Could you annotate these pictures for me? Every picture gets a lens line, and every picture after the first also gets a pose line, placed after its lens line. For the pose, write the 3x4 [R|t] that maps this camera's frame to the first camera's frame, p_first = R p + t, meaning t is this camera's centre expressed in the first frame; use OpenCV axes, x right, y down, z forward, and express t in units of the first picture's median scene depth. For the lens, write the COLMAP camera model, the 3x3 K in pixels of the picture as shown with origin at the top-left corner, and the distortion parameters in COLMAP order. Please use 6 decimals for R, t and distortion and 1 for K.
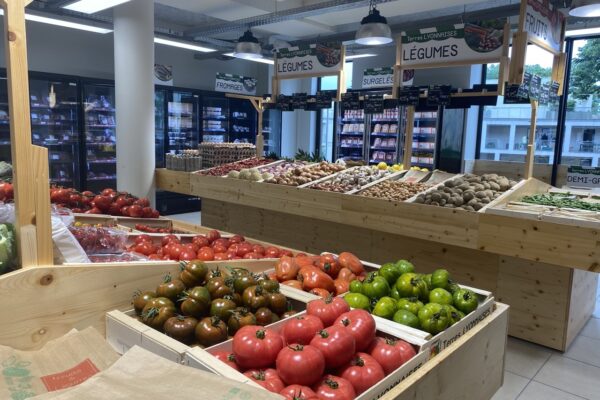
lens RADIAL K [[460.3, 0, 300.0], [0, 460.3, 200.0], [0, 0, 1]] dist [0.043991, -0.008070]
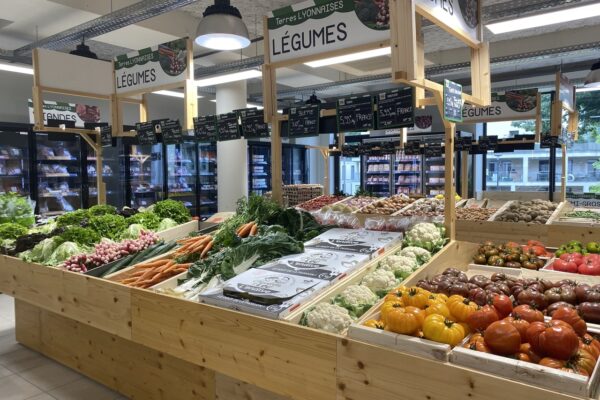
lens RADIAL K [[460.3, 0, 300.0], [0, 460.3, 200.0], [0, 0, 1]] dist [0.043991, -0.008070]
pose [[0.996630, -0.042139, 0.070381, -0.175470], [0.047924, 0.995427, -0.082634, 0.012174], [-0.066577, 0.085728, 0.994092, -0.146366]]
